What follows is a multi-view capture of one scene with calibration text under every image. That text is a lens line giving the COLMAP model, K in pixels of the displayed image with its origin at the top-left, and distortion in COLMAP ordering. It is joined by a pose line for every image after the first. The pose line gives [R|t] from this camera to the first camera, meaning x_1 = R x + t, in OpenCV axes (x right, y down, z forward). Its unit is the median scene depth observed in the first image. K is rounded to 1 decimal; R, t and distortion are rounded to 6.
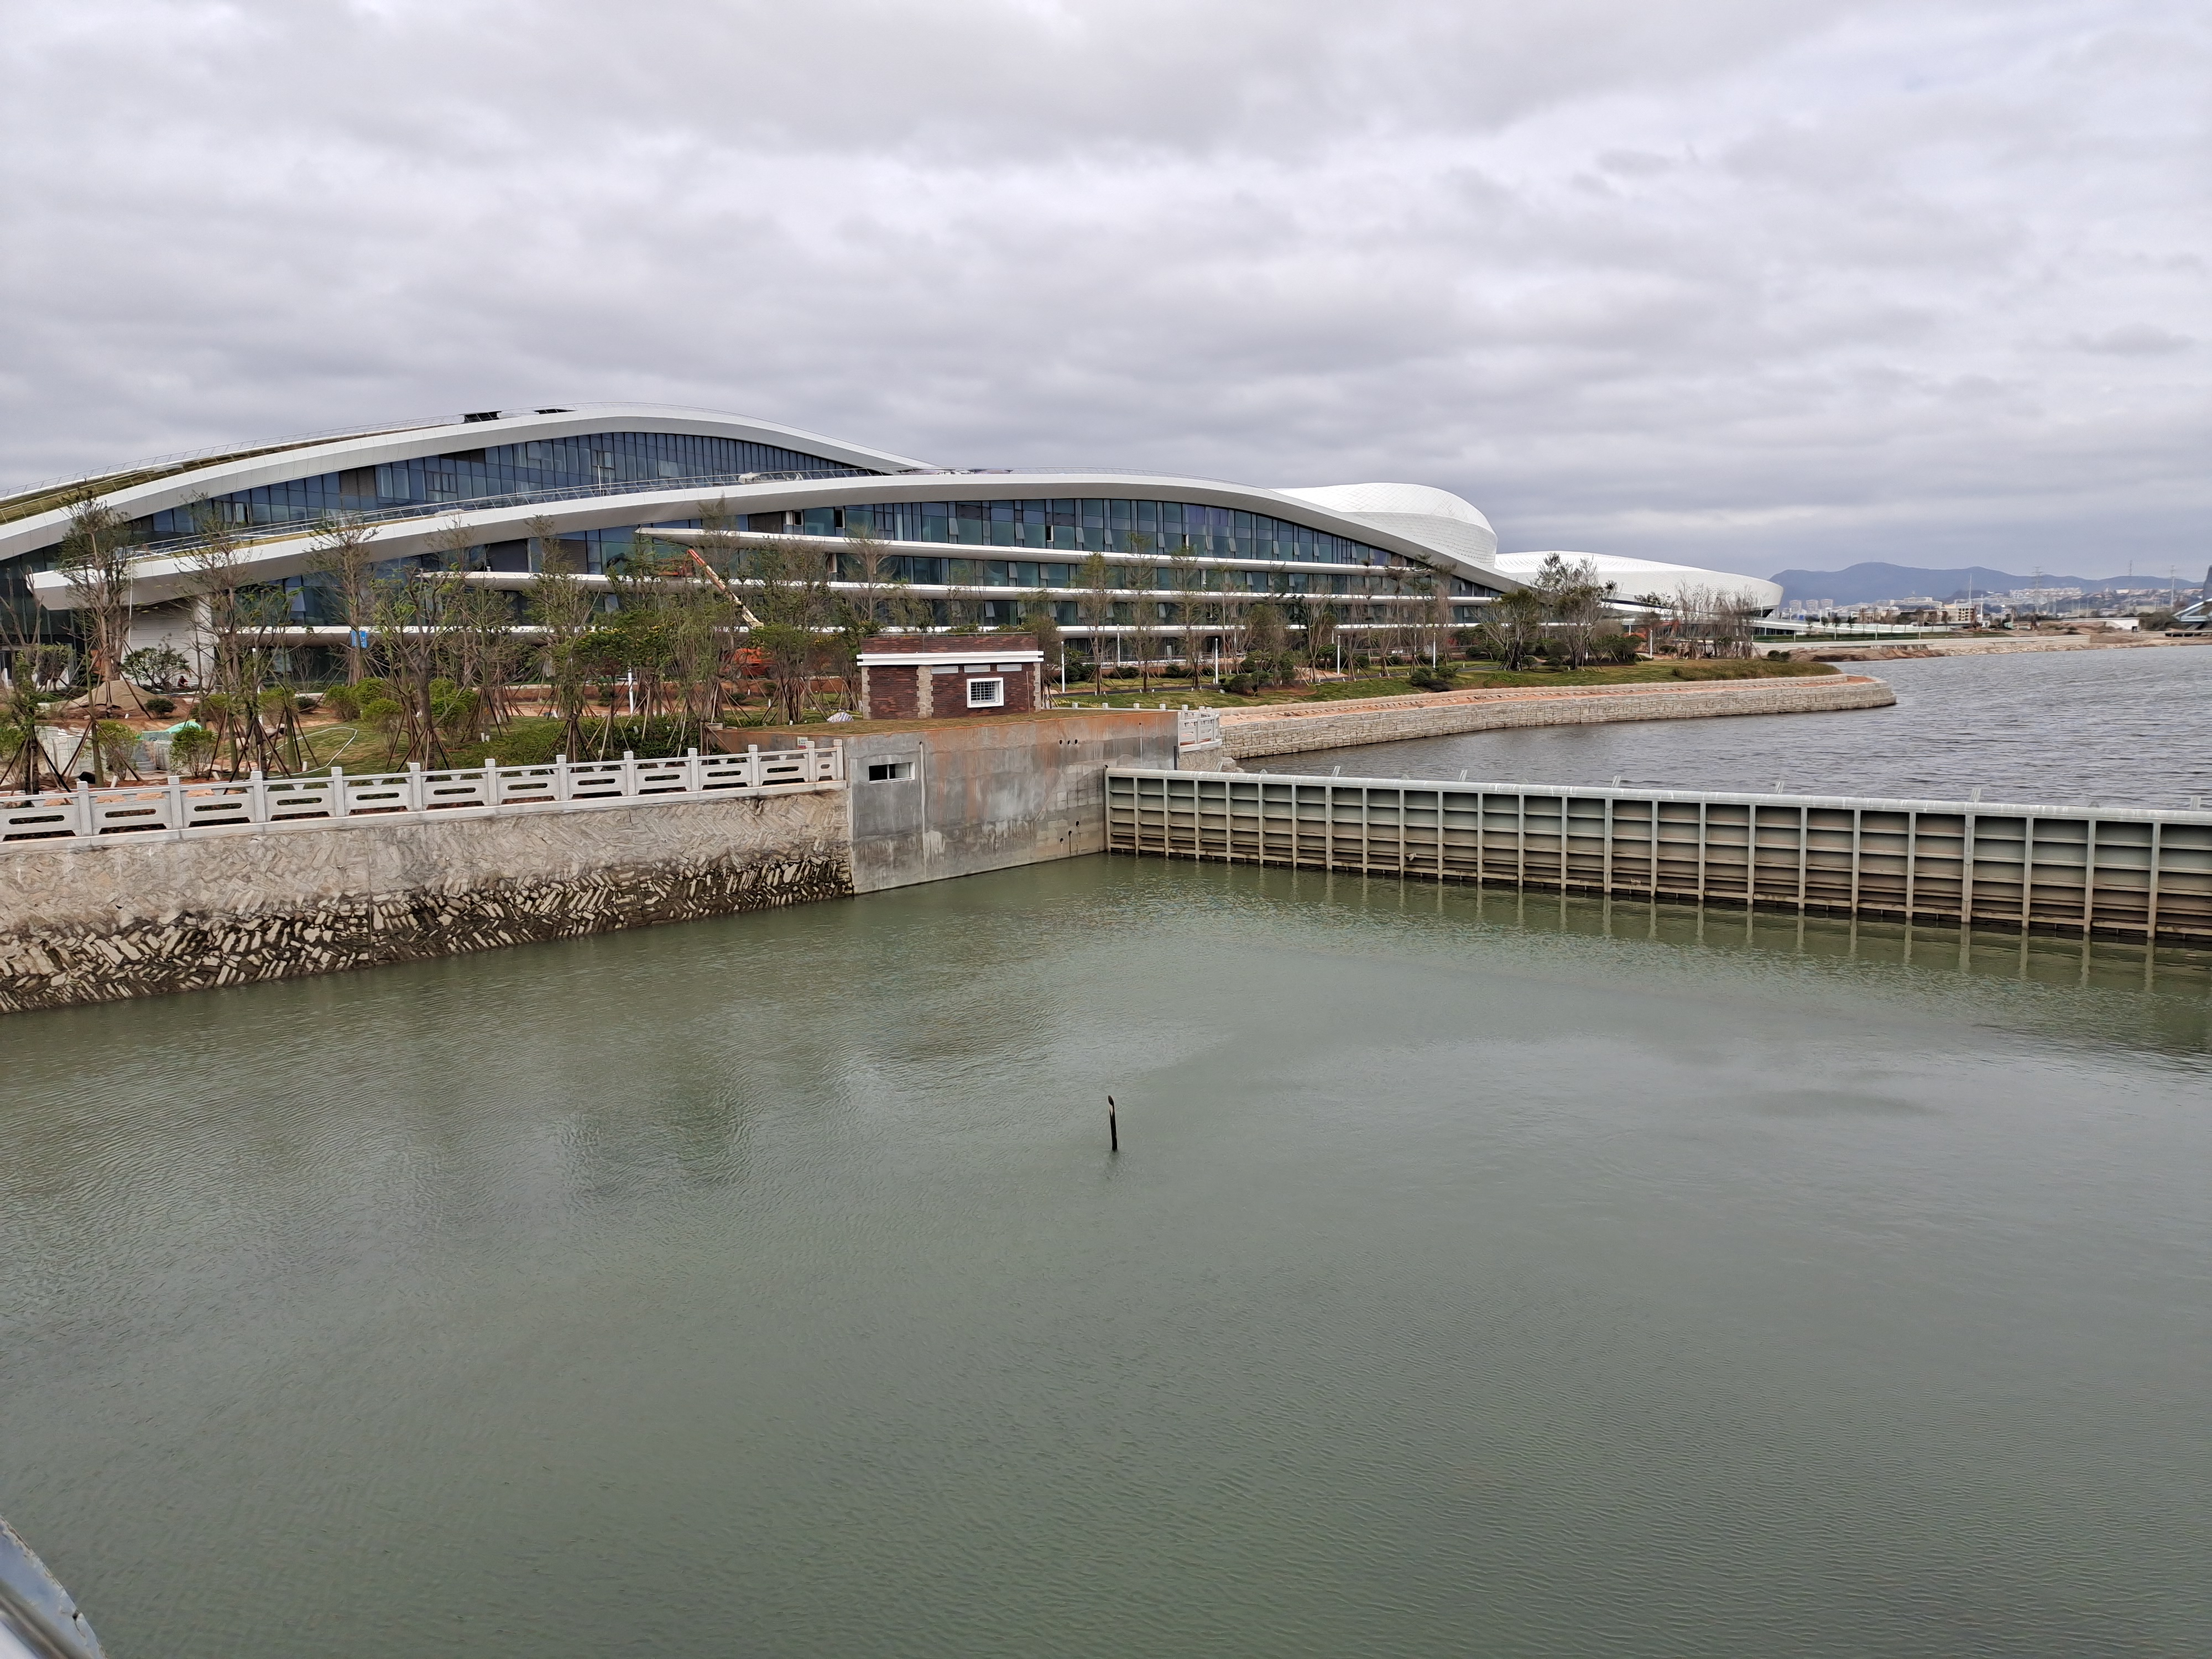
lens RADIAL K [[1658.8, 0, 1113.1], [0, 1658.8, 848.5], [0, 0, 1]] dist [0.078088, -0.043922]
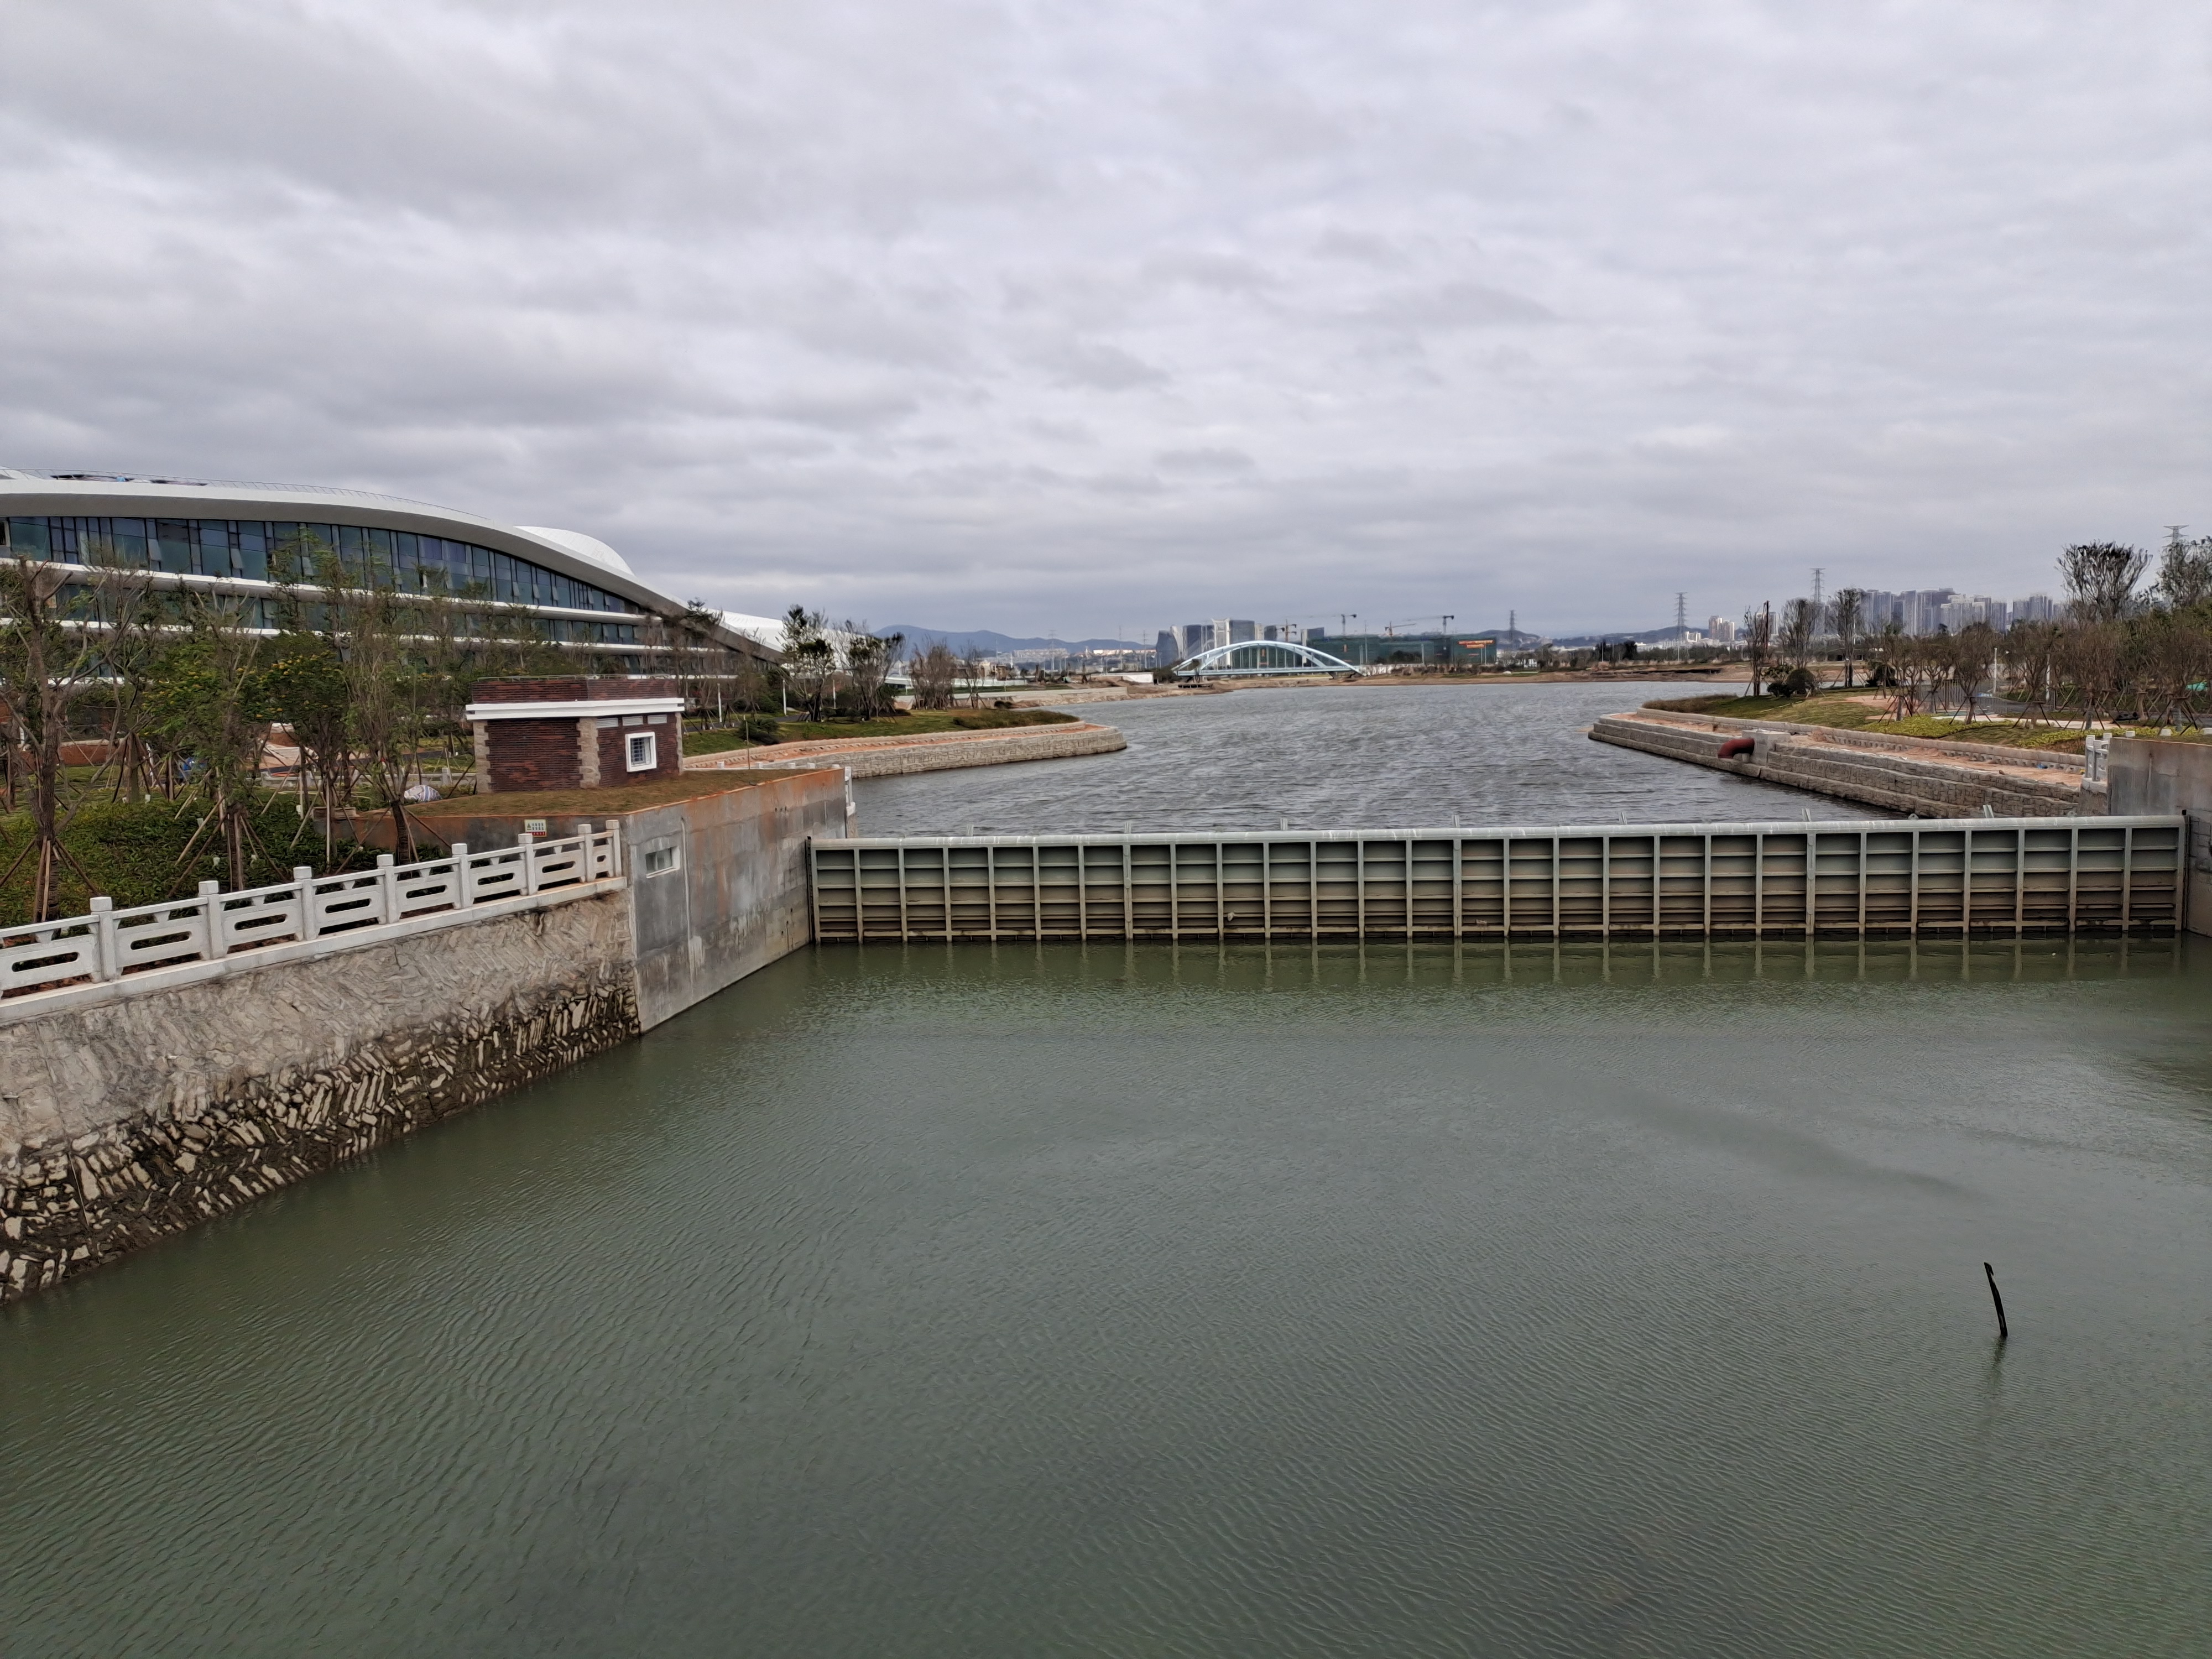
lens RADIAL K [[1658.8, 0, 1113.4], [0, 1658.8, 832.4], [0, 0, 1]] dist [0.078088, -0.043922]
pose [[0.851847, -0.057085, 0.520670, -0.362716], [0.079311, 0.996639, -0.020489, -0.029013], [-0.517751, 0.058749, 0.853512, 0.280613]]
